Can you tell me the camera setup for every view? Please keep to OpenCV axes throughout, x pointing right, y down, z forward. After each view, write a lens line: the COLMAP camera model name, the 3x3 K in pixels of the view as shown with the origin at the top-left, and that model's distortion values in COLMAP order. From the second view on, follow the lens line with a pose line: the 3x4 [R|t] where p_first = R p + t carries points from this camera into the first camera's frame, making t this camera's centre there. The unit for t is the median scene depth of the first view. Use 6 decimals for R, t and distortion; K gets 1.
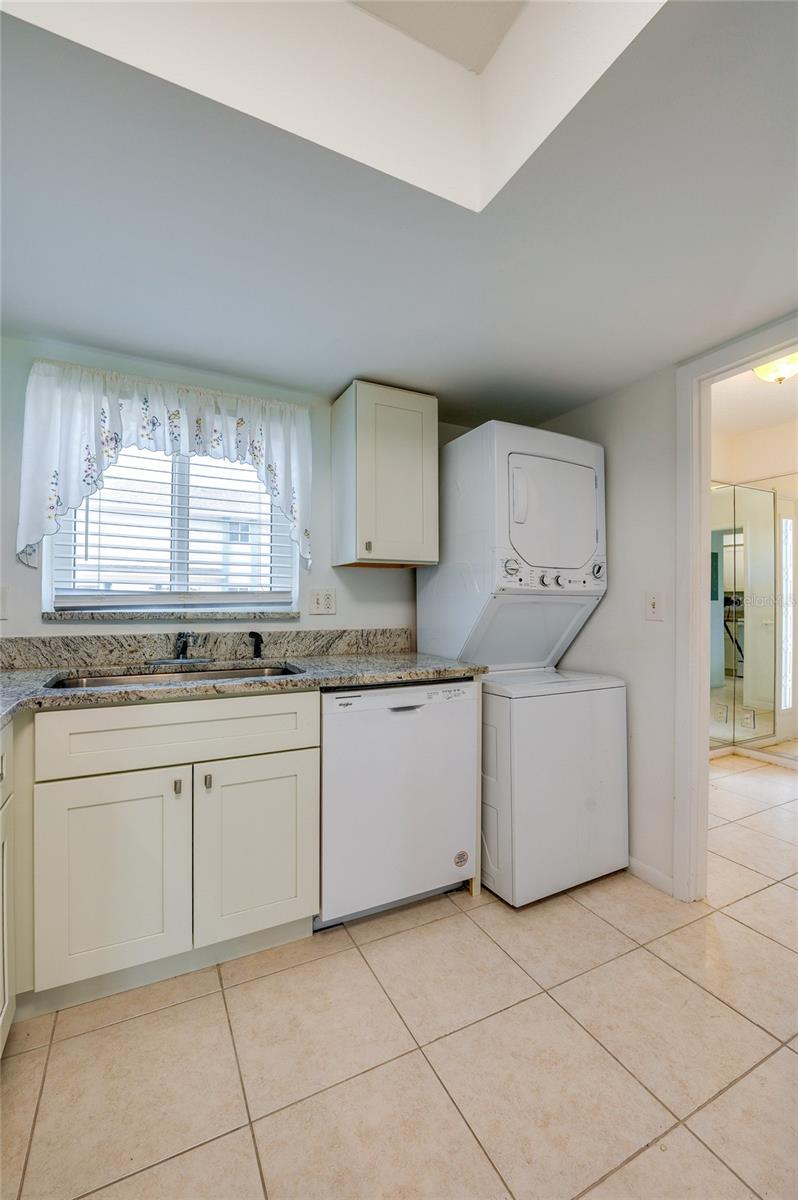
lens RADIAL K [[497.1, 0, 393.6], [0, 497.1, 600.6], [0, 0, 1]] dist [-0.020865, 0.001047]
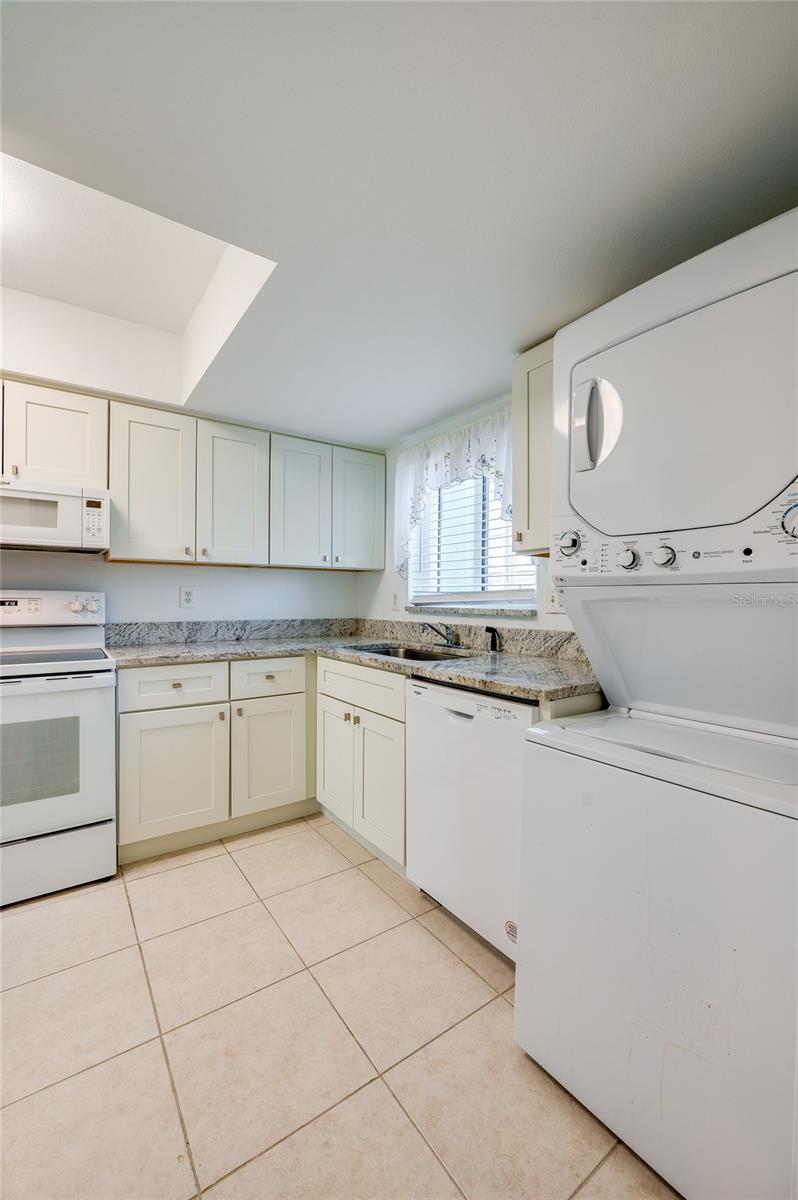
lens RADIAL K [[497.1, 0, 395.1], [0, 497.1, 600.6], [0, 0, 1]] dist [-0.020865, 0.001047]
pose [[0.134552, -0.001260, -0.990906, 0.835188], [-0.000551, 0.999999, -0.001347, 0.006653], [0.990906, 0.000727, 0.134552, 0.684124]]
